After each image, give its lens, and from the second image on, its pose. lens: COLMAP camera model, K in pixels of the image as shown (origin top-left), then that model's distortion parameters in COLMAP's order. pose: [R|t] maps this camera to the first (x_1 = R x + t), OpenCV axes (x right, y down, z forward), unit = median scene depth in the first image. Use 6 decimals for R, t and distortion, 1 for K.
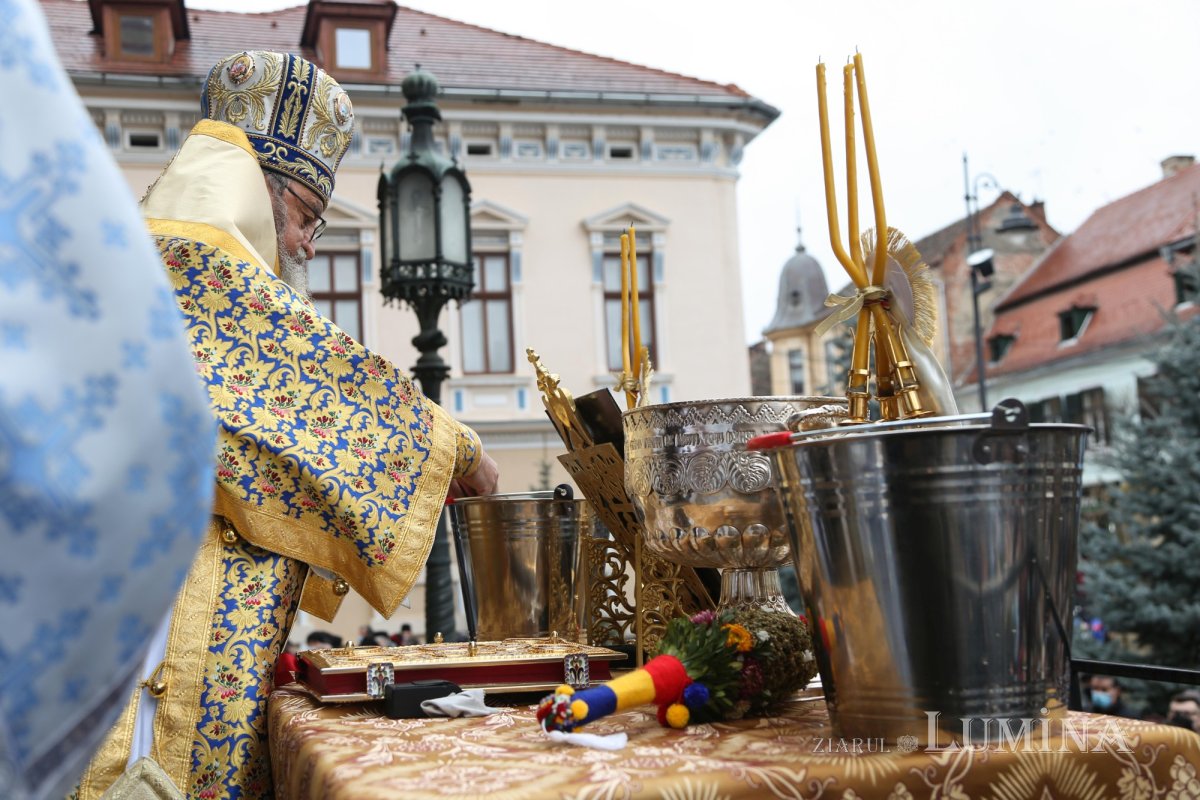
lens RADIAL K [[1353.8, 0, 600.0], [0, 1353.8, 400.0], [0, 0, 1]] dist [0.072984, 0.026942]
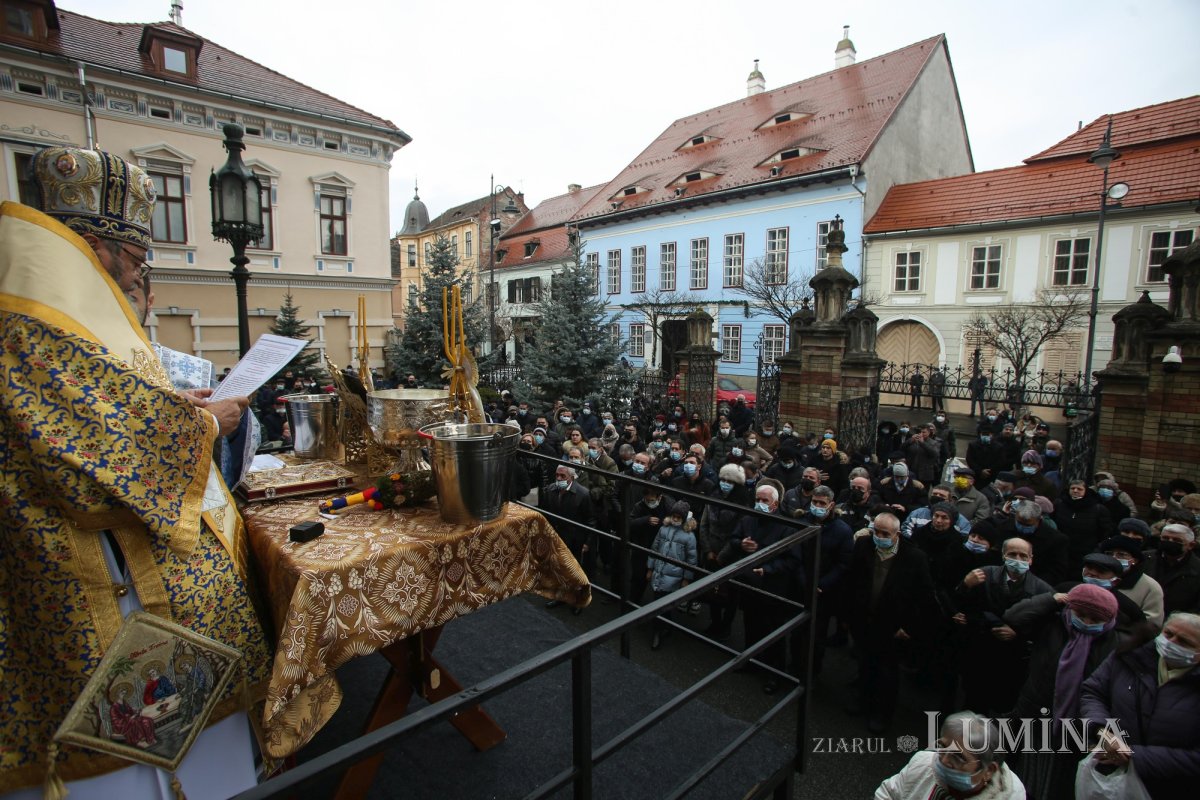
lens RADIAL K [[585.9, 0, 600.0], [0, 585.9, 400.0], [0, 0, 1]] dist [-0.079450, 0.036957]
pose [[0.893996, 0.004033, 0.448058, -0.006225], [-0.102829, 0.975118, 0.196394, -0.018611], [-0.436117, -0.221649, 0.872166, -0.018044]]
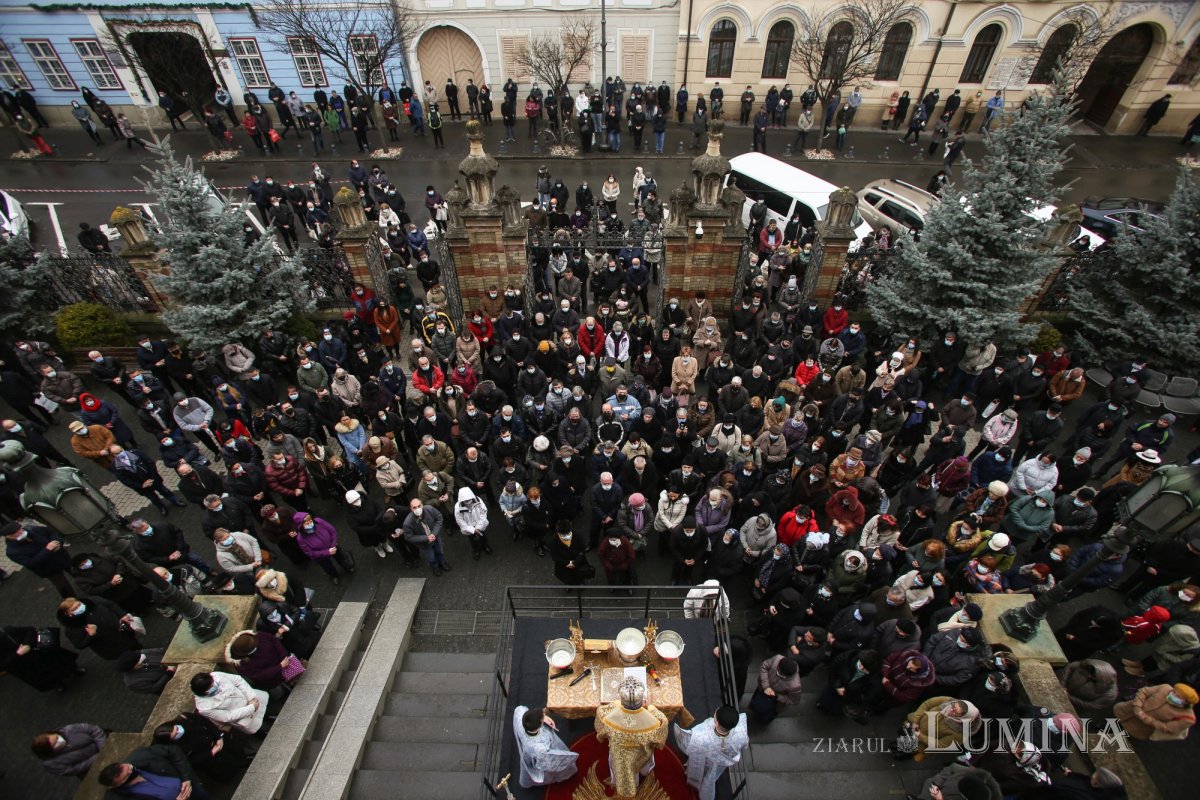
lens RADIAL K [[585.9, 0, 600.0], [0, 585.9, 400.0], [0, 0, 1]] dist [-0.079450, 0.036957]
pose [[0.295422, -0.630441, 0.717823, -0.110035], [-0.115243, 0.722356, 0.681851, -0.242746], [-0.948391, -0.284158, 0.140746, 0.074764]]
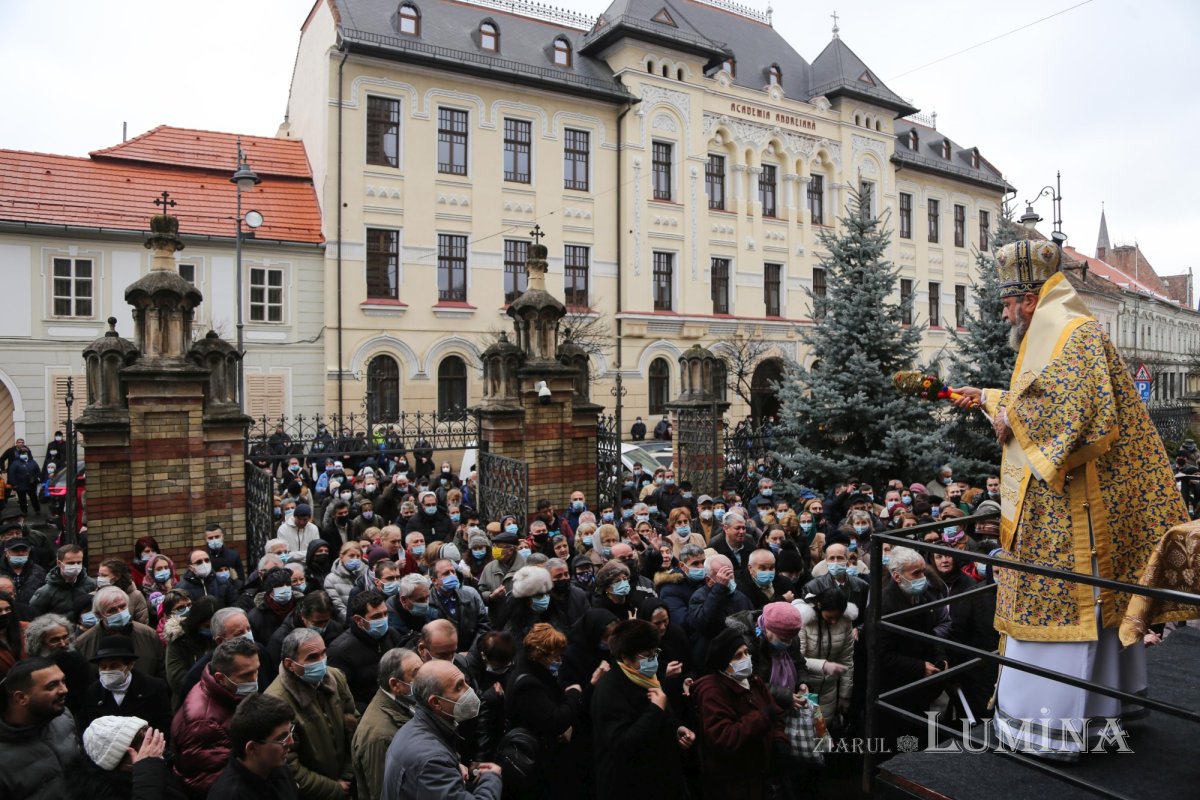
lens RADIAL K [[811.5, 0, 604.7], [0, 811.5, 393.2], [0, 0, 1]] dist [-0.123295, 0.067312]
pose [[-0.281101, 0.036873, 0.958970, -0.069614], [-0.087255, 0.994141, -0.063802, 0.013313], [-0.955703, -0.101610, -0.276236, 0.198724]]
